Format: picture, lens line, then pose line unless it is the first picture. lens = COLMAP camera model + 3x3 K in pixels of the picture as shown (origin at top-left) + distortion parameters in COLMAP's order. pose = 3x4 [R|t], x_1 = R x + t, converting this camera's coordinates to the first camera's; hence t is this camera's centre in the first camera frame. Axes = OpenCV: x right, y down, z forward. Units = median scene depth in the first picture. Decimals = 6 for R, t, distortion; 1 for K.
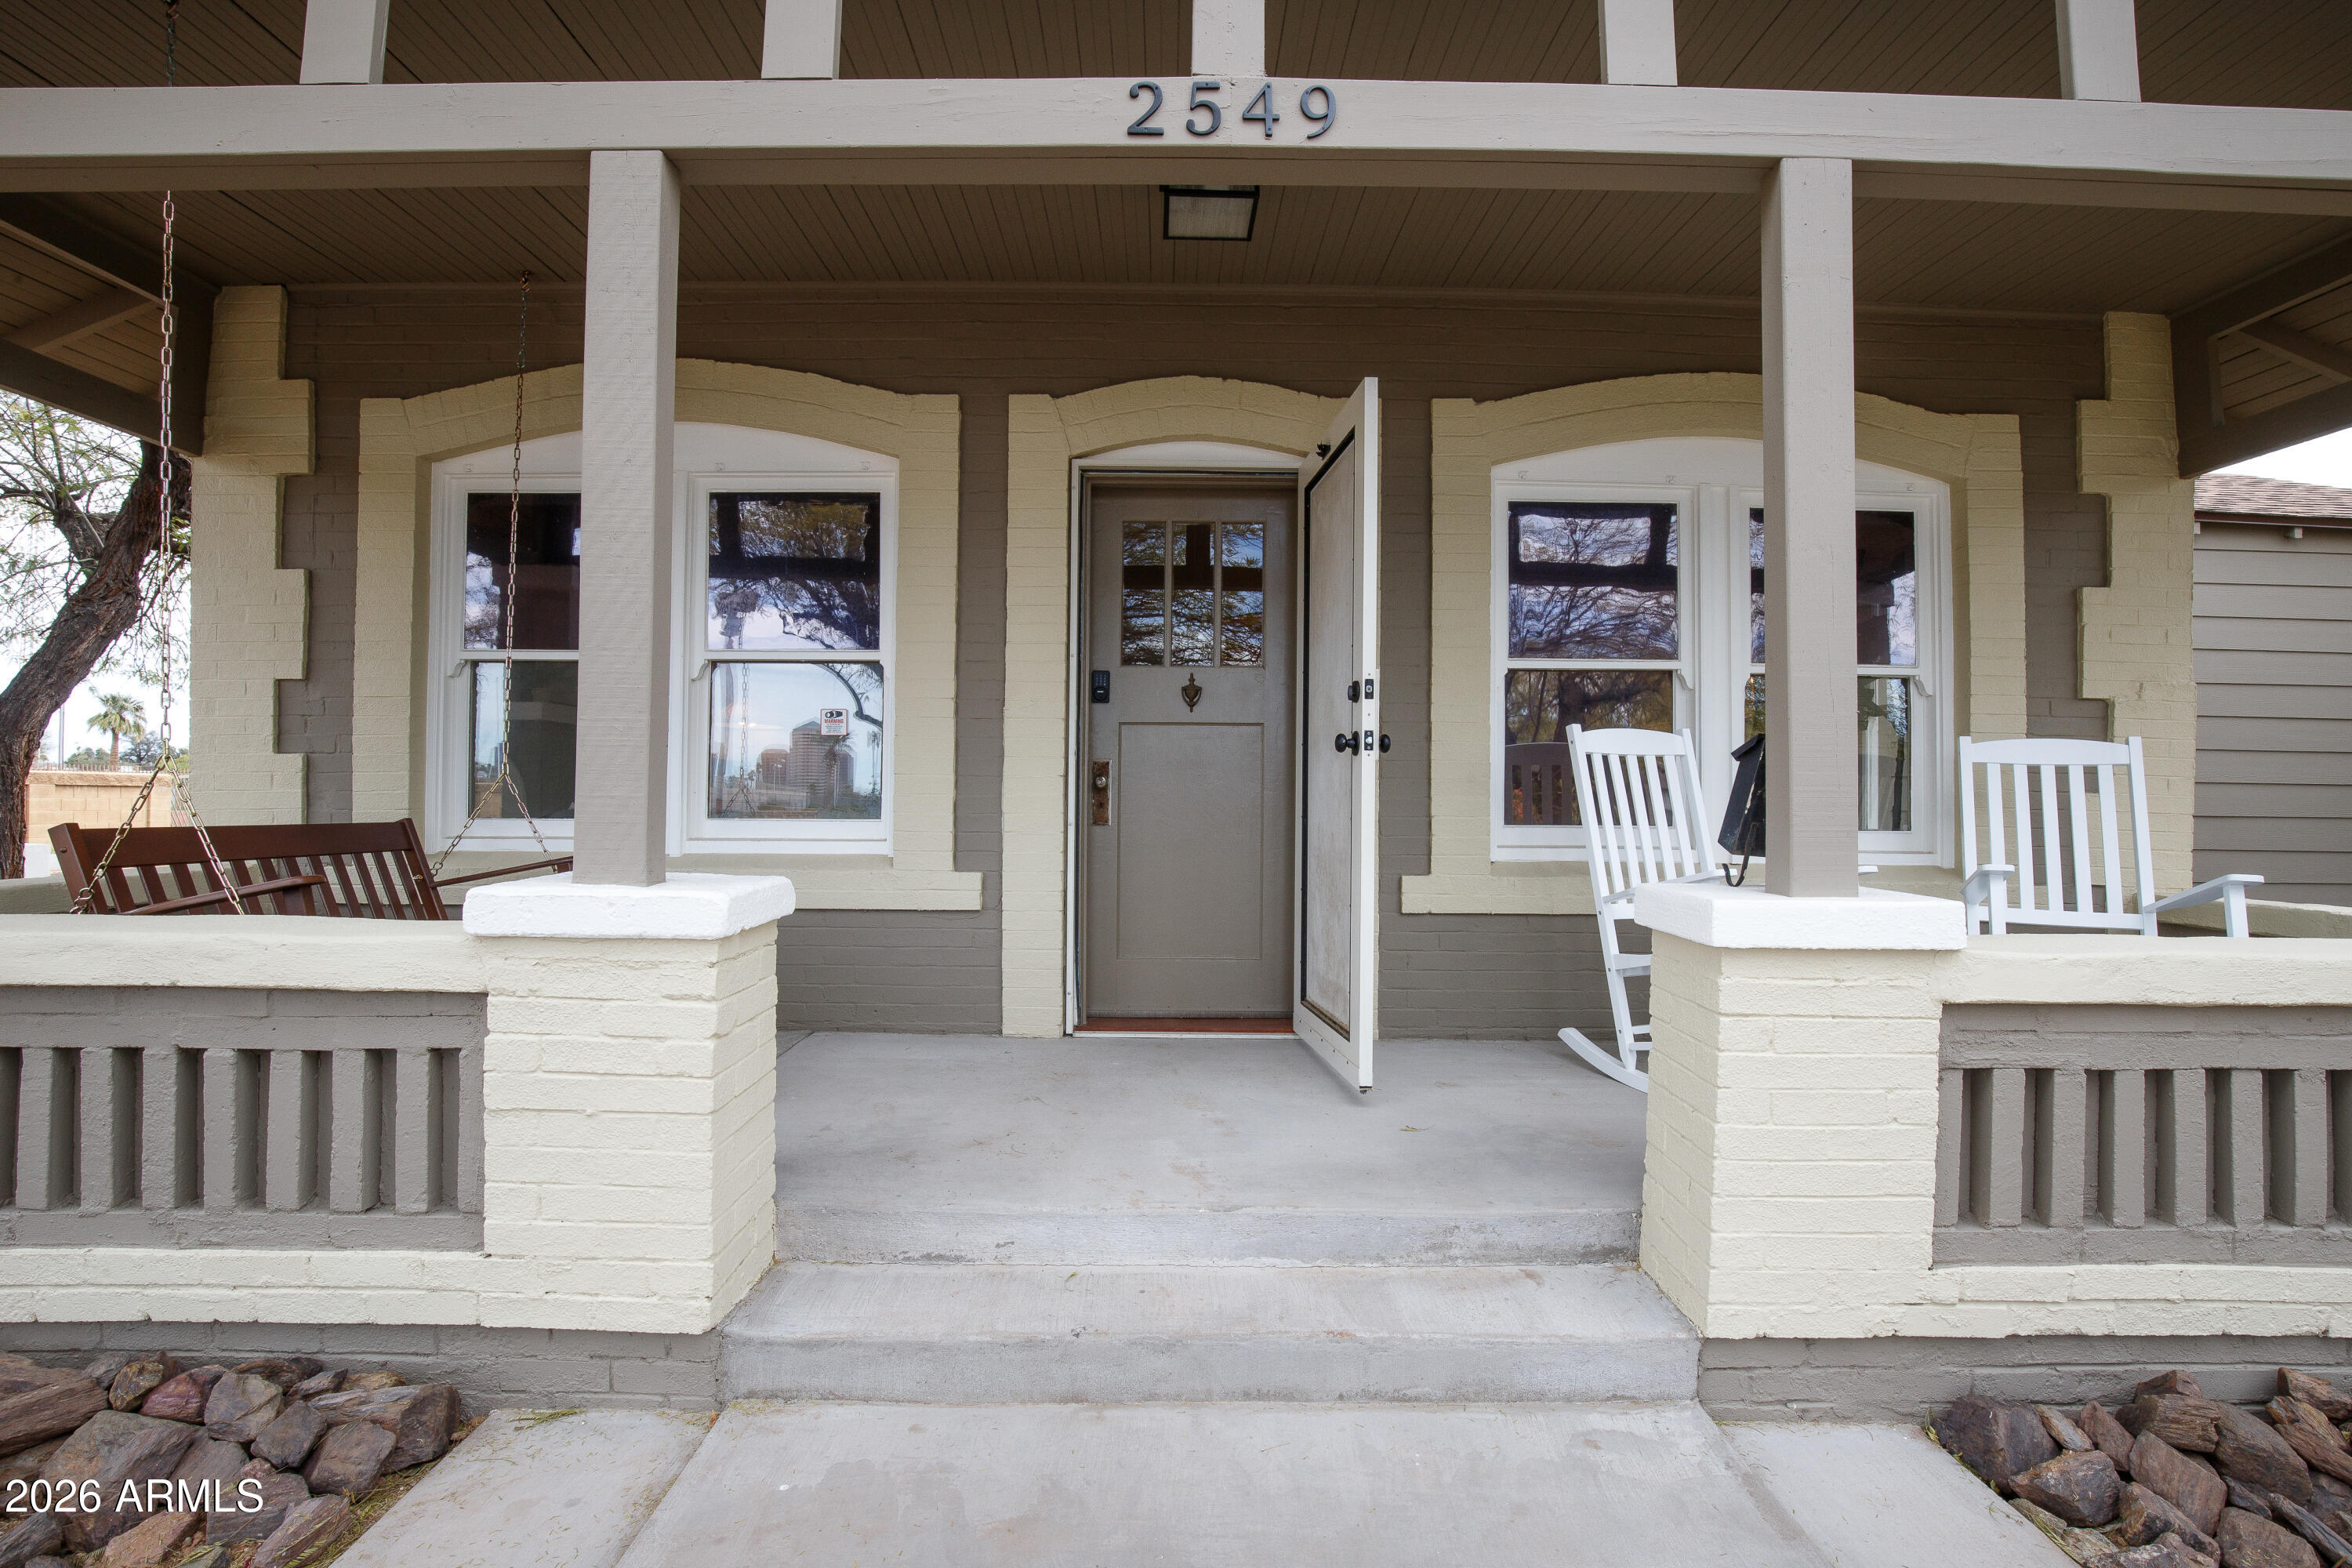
lens RADIAL K [[1053.8, 0, 1173.7], [0, 1053.8, 778.4], [0, 0, 1]] dist [-0.001231, -0.000110]
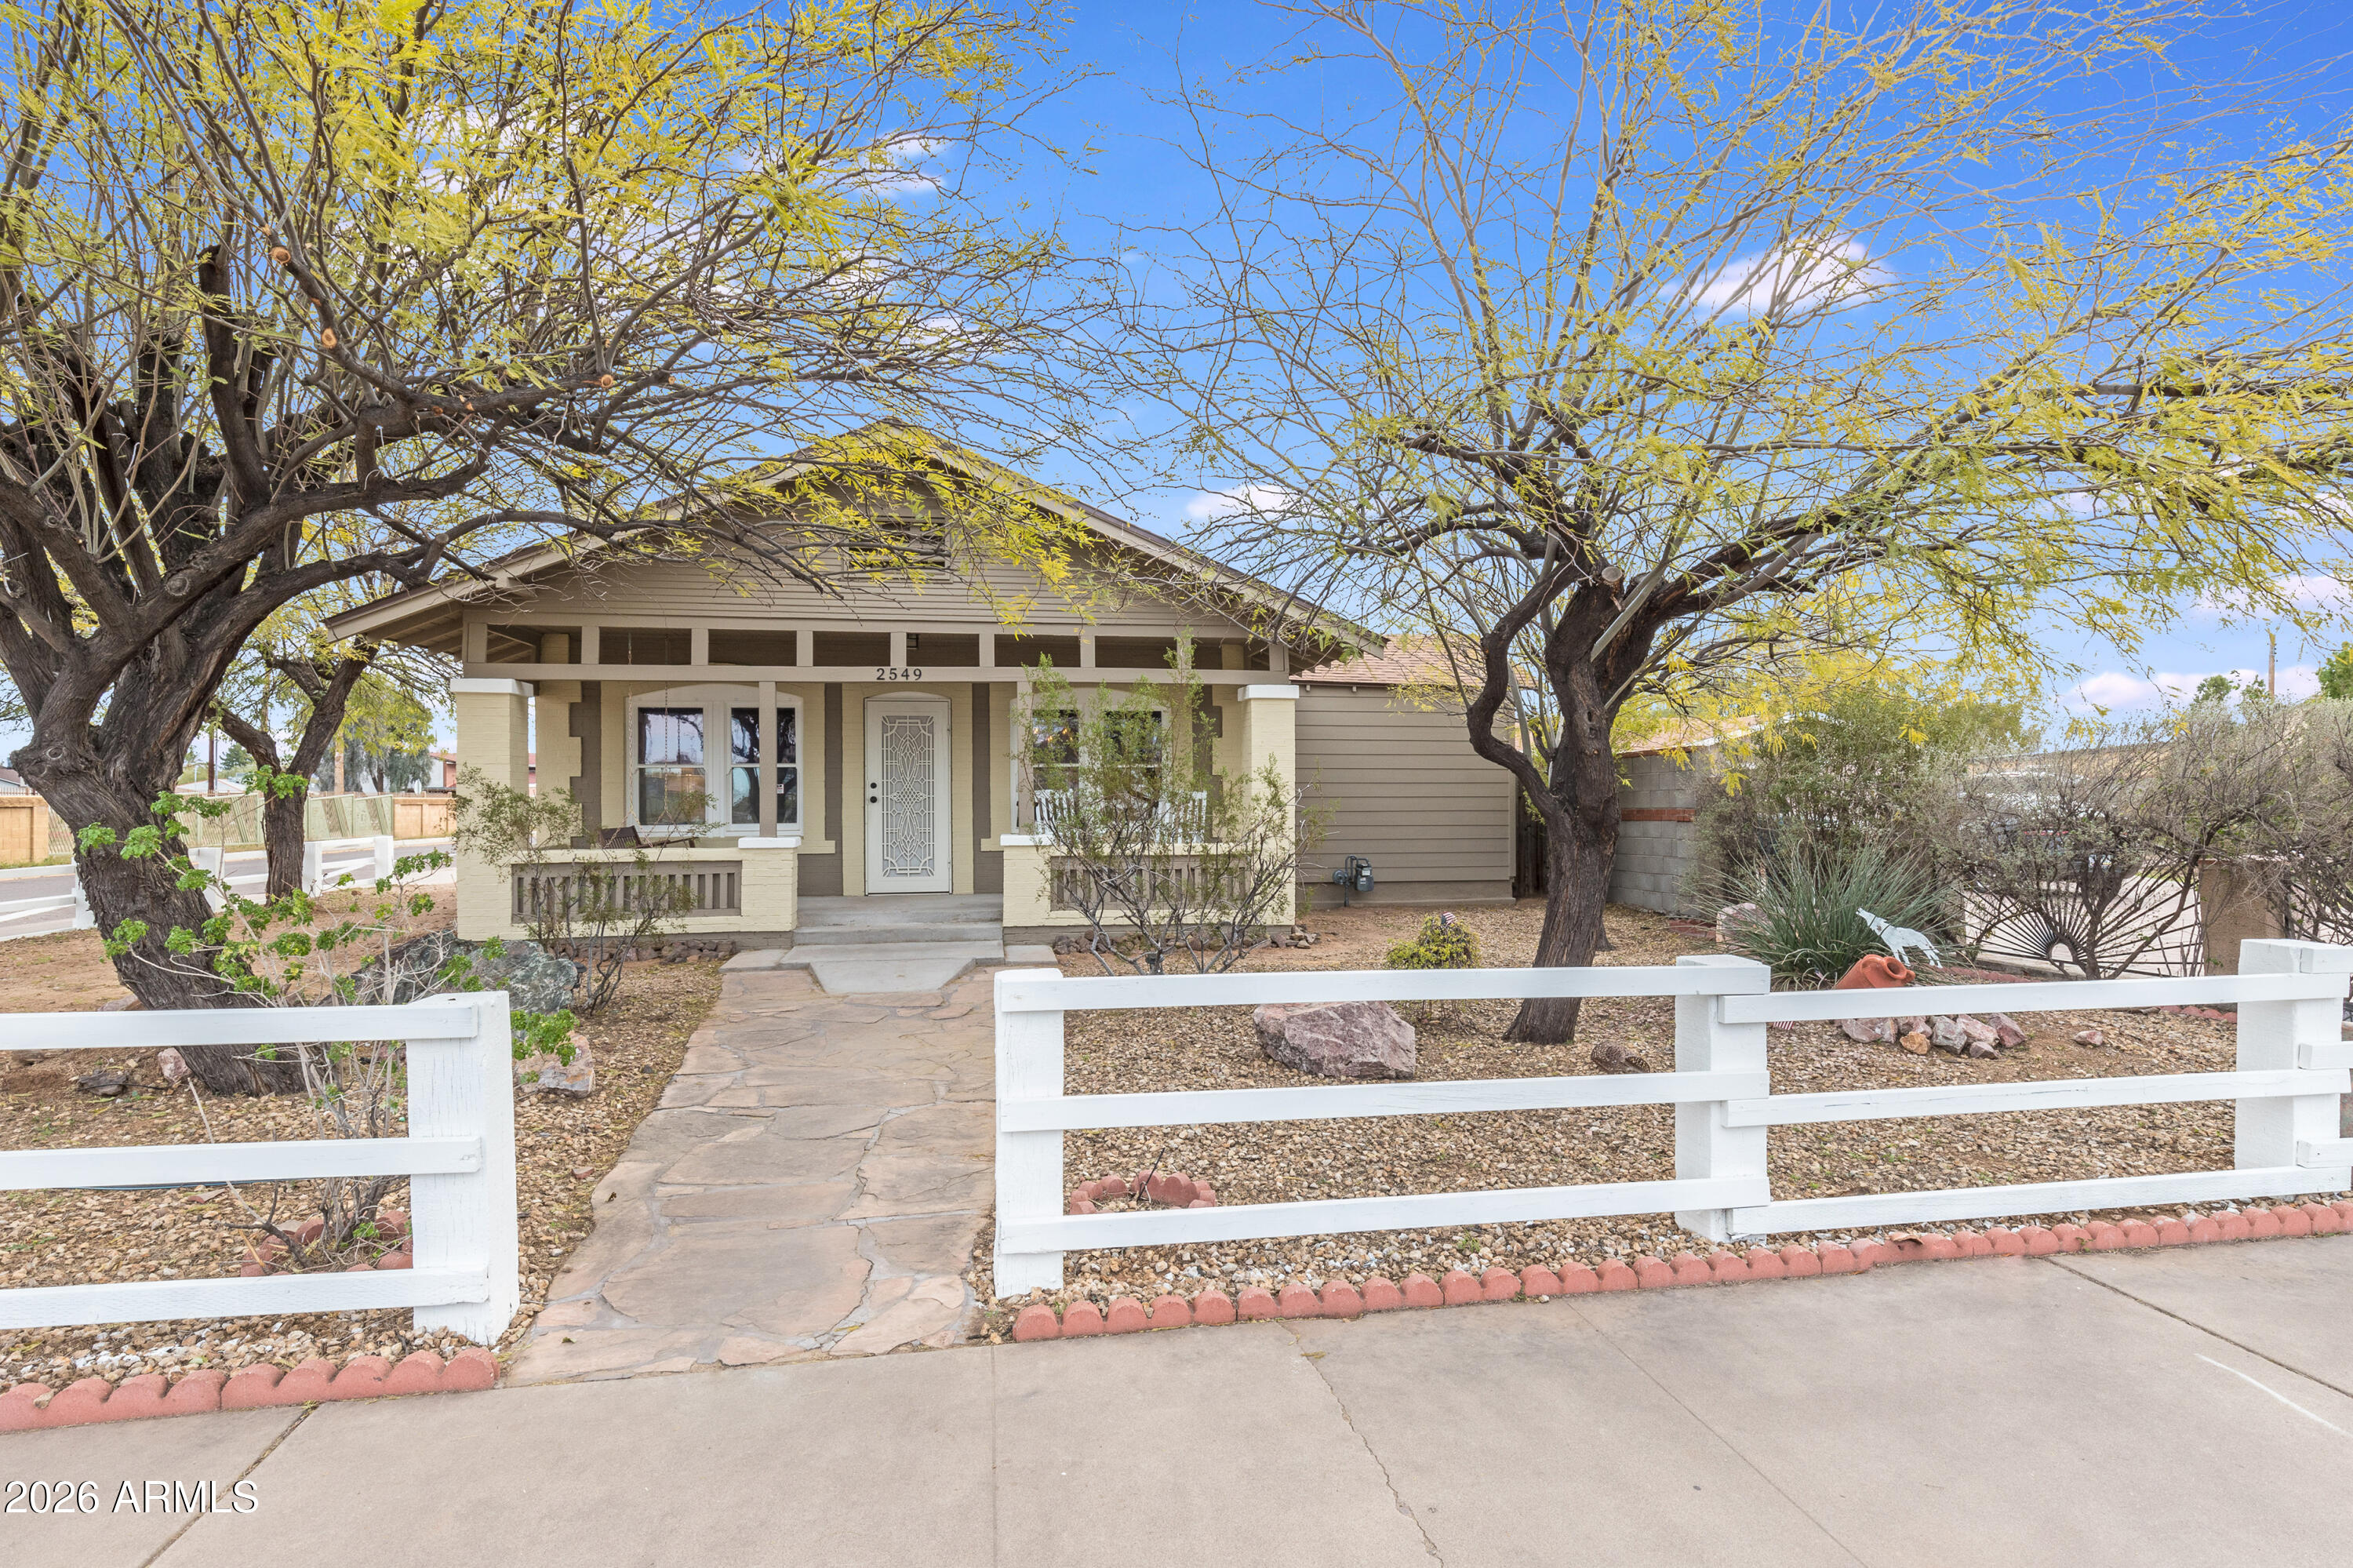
lens RADIAL K [[1206.9, 0, 1182.1], [0, 1206.9, 787.6], [0, 0, 1]] dist [0.002514, 0.000084]
pose [[0.986284, -0.012765, 0.164565, 0.413767], [0.010765, 0.999857, 0.013041, -0.173369], [-0.164708, -0.011091, 0.986280, -4.633641]]
